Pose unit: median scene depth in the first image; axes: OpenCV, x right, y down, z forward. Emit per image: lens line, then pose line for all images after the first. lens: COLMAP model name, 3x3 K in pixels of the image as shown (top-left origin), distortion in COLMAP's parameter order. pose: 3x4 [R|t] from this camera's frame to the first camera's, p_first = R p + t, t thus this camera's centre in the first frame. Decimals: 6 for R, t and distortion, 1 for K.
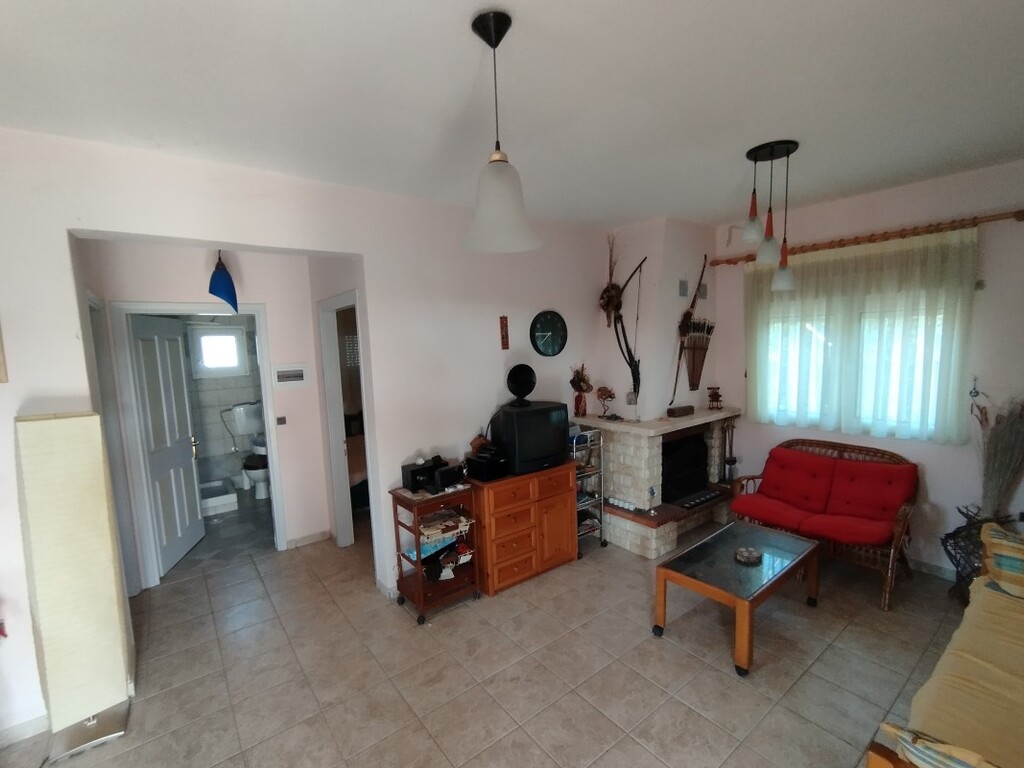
lens RADIAL K [[462.3, 0, 512.1], [0, 462.3, 386.6], [0, 0, 1]] dist [-0.031743, 0.025802]
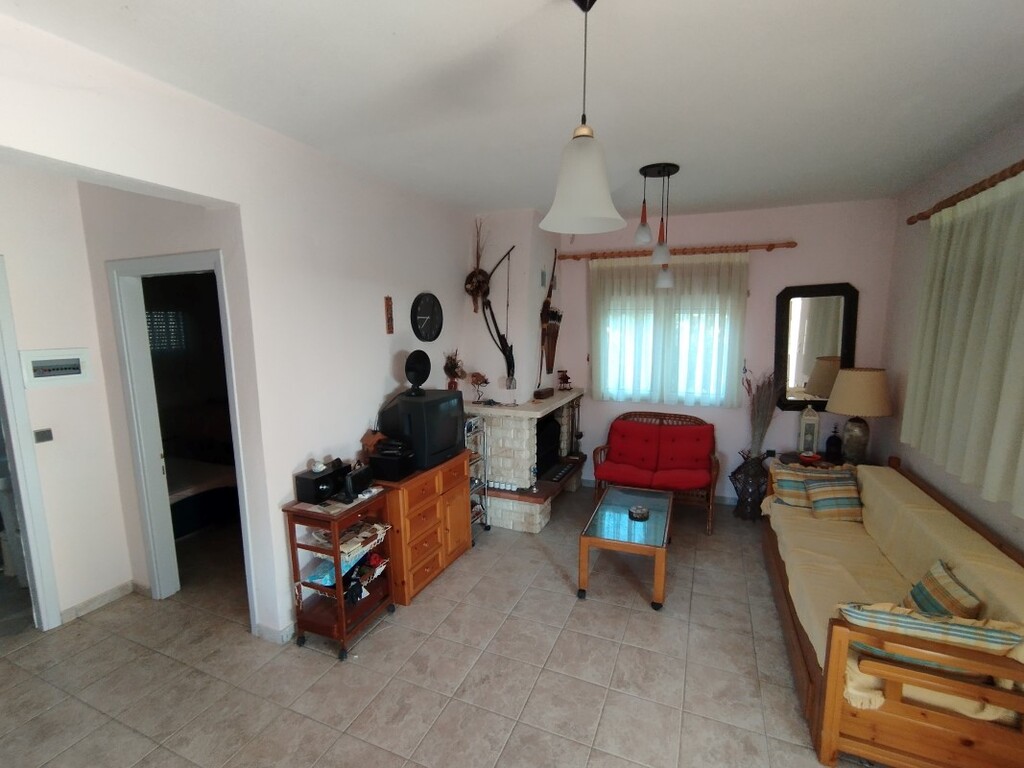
lens RADIAL K [[468.4, 0, 512.0], [0, 468.4, 384.0], [0, 0, 1]] dist [-0.050085, 0.048009]
pose [[0.872250, -0.036513, 0.487695, -0.259036], [0.024337, 0.999214, 0.031284, -0.004729], [-0.488454, -0.015419, 0.872454, 0.090602]]
